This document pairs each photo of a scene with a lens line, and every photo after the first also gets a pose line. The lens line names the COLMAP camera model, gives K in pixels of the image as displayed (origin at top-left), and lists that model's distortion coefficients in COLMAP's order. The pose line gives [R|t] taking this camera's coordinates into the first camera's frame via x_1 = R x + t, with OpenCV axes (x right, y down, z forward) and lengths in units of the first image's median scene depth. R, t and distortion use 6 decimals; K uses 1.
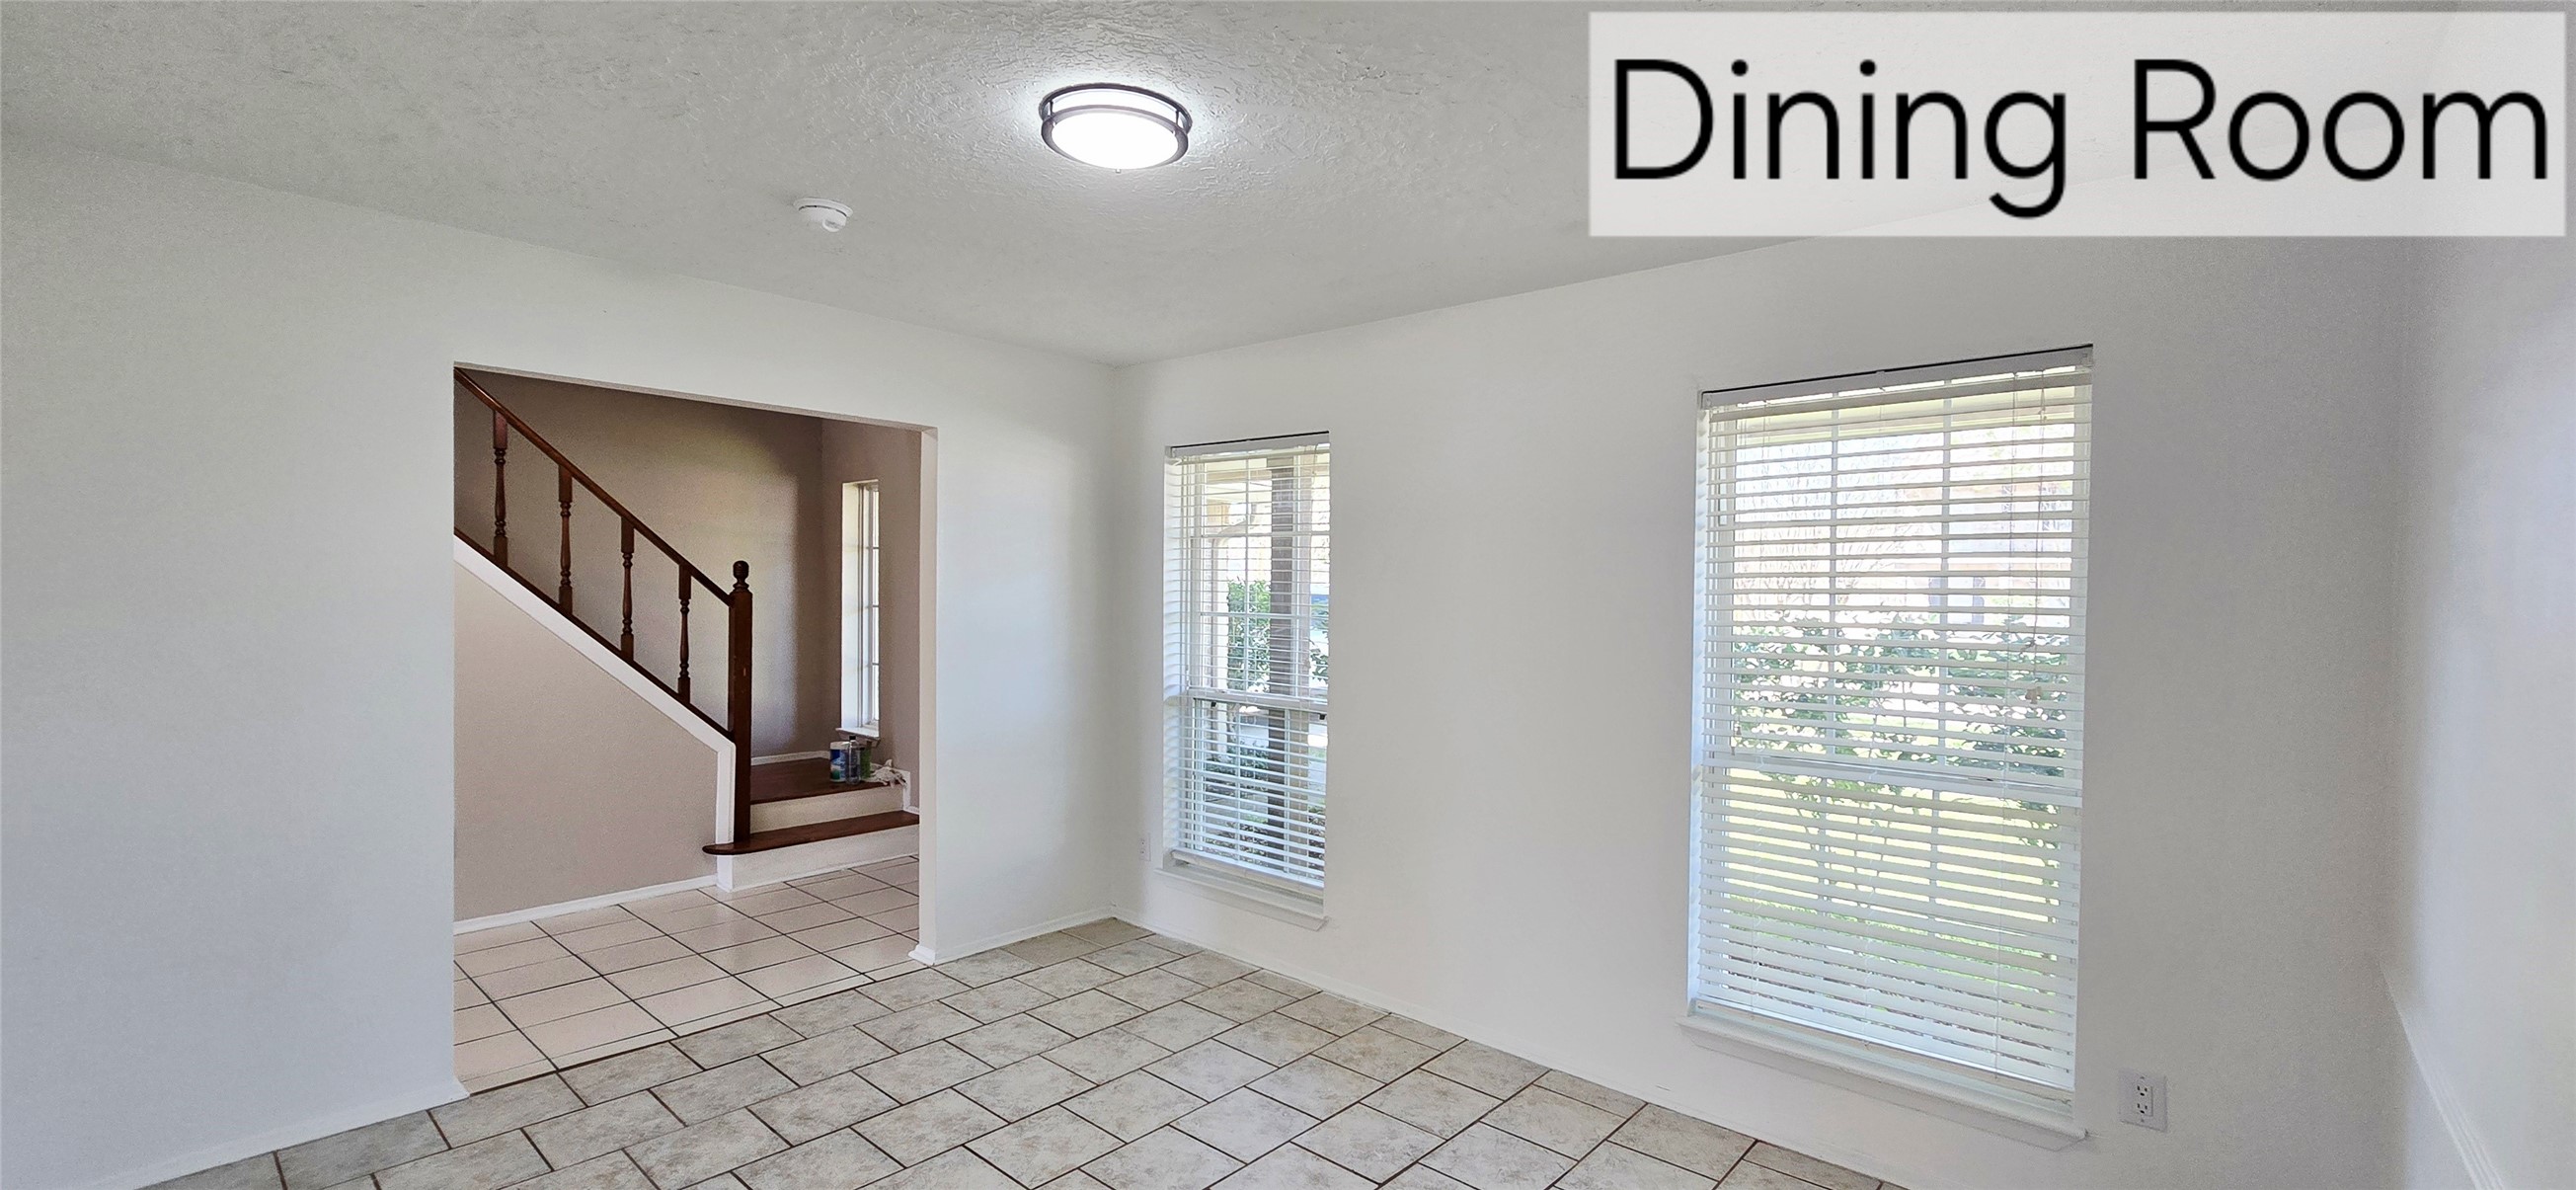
lens RADIAL K [[1060.7, 0, 1277.9], [0, 1060.7, 608.6], [0, 0, 1]] dist [0.001443, -0.000149]
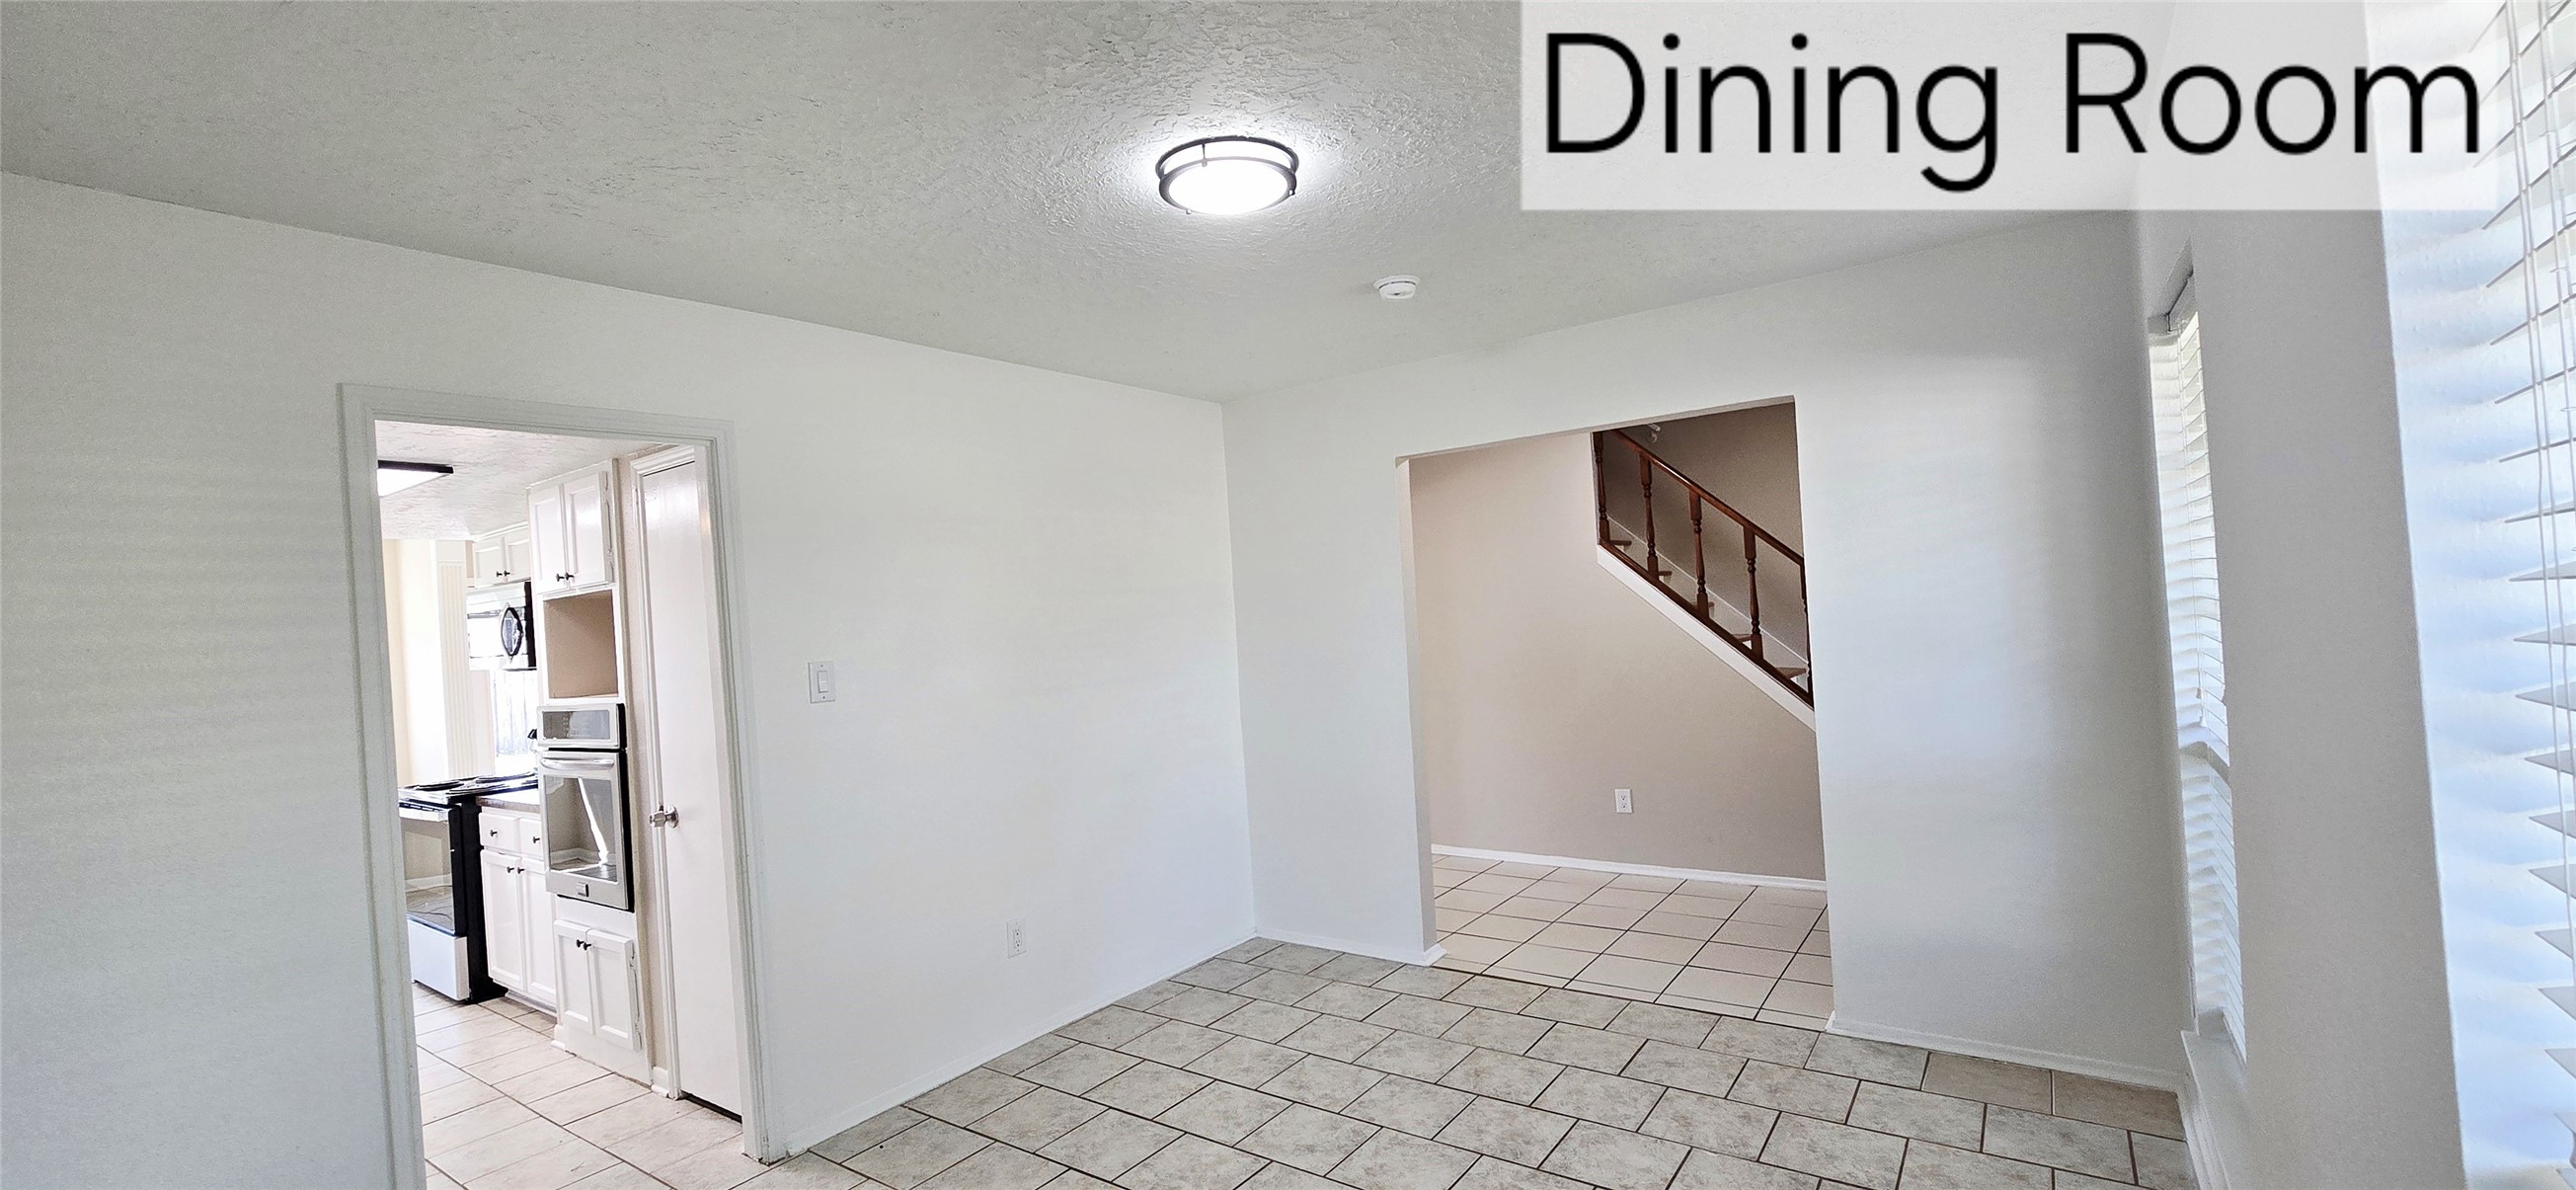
lens RADIAL K [[1060.7, 0, 1277.9], [0, 1060.7, 608.6], [0, 0, 1]] dist [0.001443, -0.000149]
pose [[0.094850, -0.023560, -0.995213, 0.541559], [0.045909, 0.998760, -0.019268, -0.004146], [0.994432, -0.043862, 0.095814, 0.561571]]
